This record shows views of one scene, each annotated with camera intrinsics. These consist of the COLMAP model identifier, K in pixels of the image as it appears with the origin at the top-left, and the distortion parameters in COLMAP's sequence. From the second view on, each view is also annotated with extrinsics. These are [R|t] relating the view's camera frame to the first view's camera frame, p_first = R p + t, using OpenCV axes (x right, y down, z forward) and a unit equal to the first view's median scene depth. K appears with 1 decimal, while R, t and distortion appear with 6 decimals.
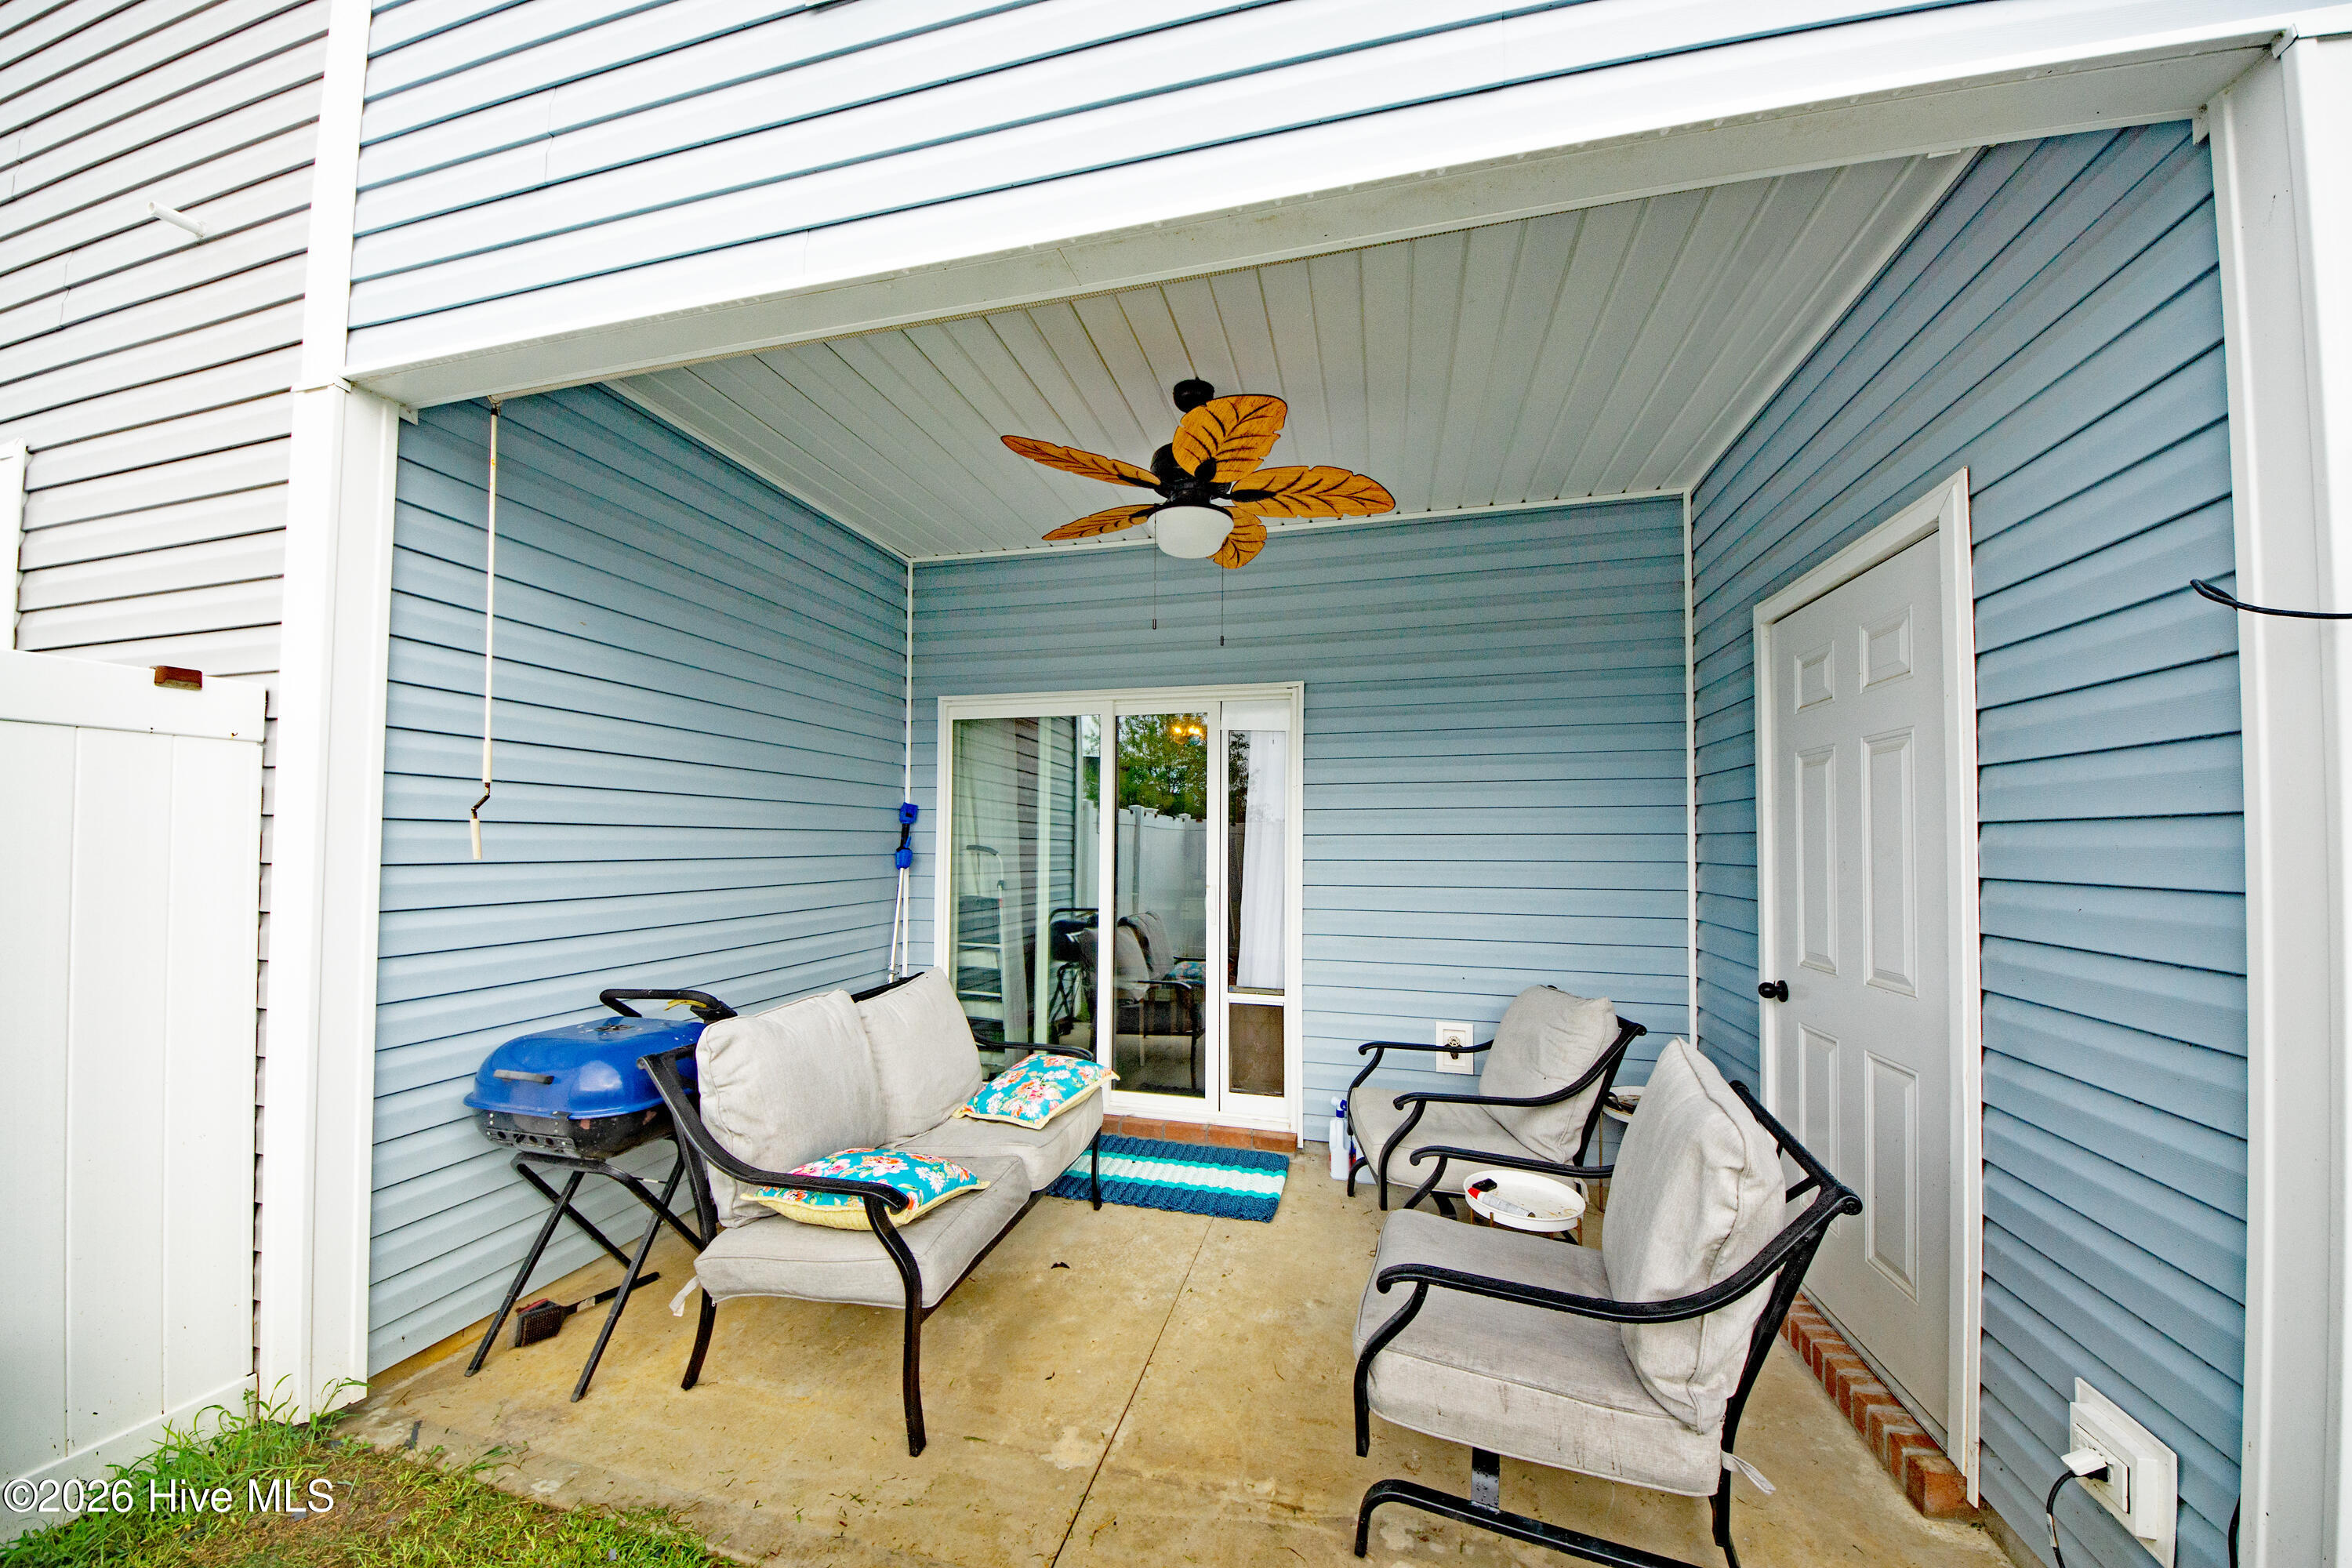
lens RADIAL K [[831.1, 0, 1167.4], [0, 831.1, 821.4], [0, 0, 1]] dist [0.037345, -0.023634]
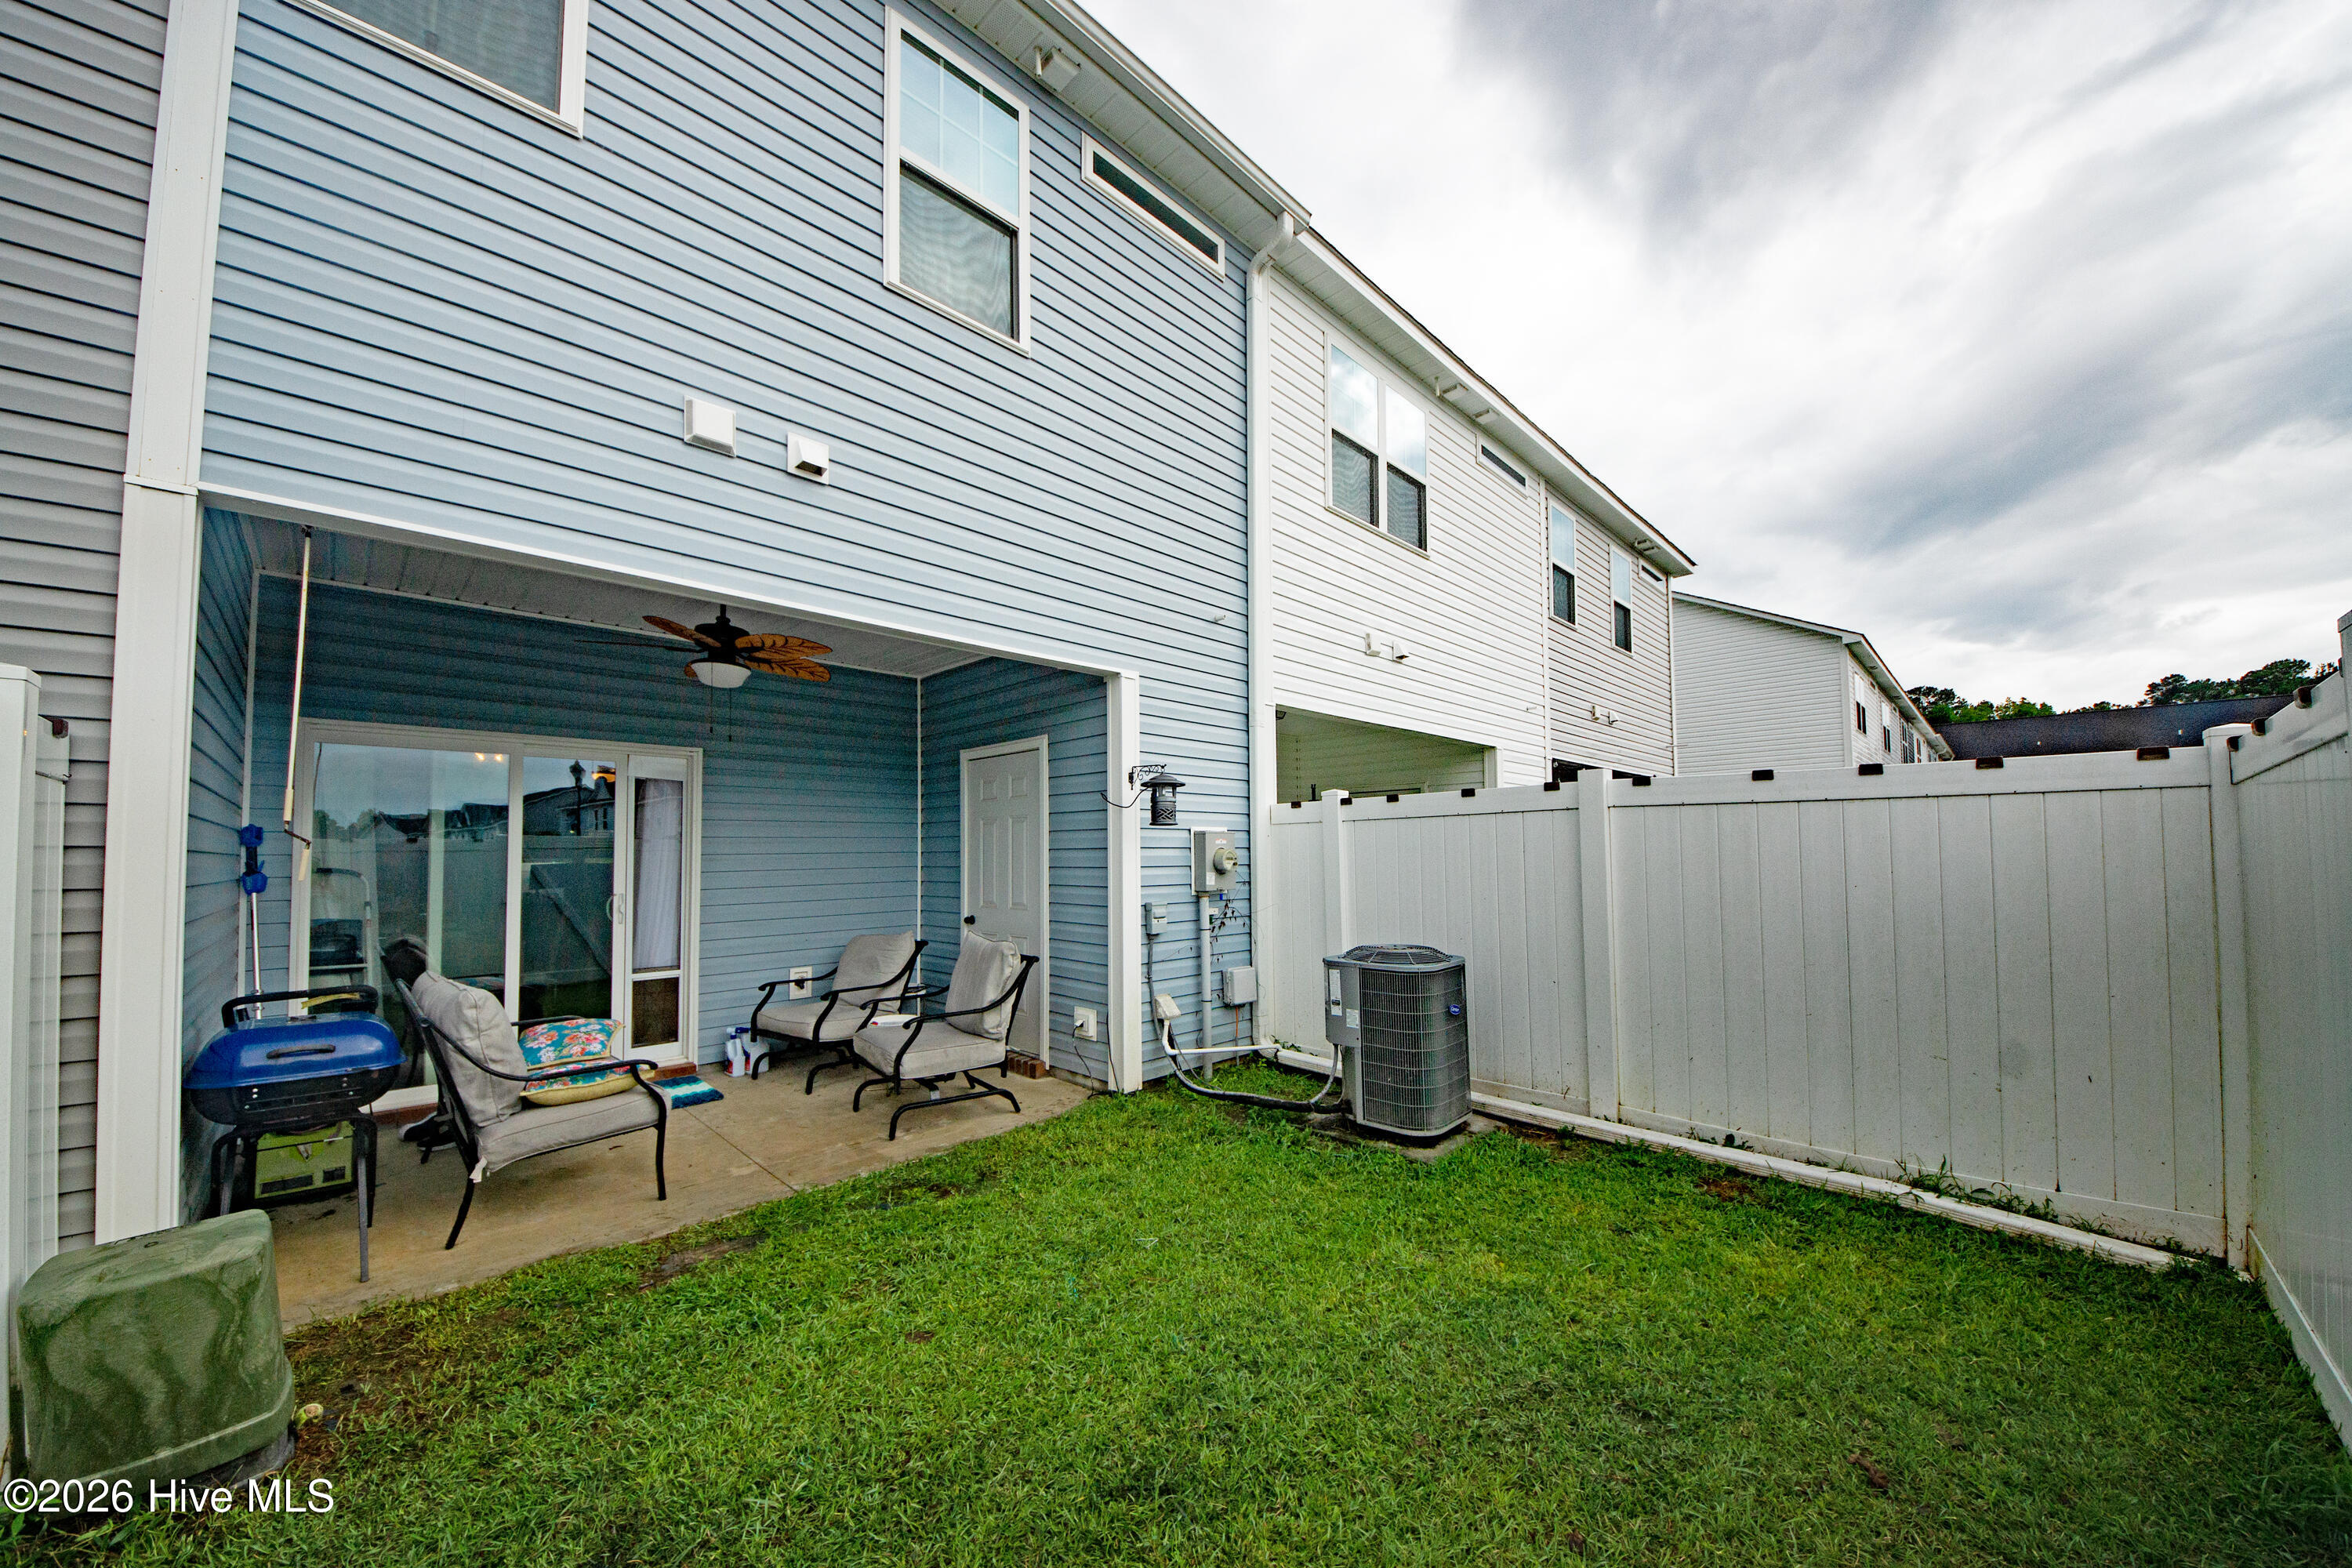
lens RADIAL K [[831.1, 0, 1167.4], [0, 831.1, 821.4], [0, 0, 1]] dist [0.037345, -0.023634]
pose [[0.505324, 0.023420, 0.862612, -1.051956], [-0.008276, 0.999717, -0.022294, -0.024765], [-0.862890, 0.004127, 0.505375, -0.671361]]
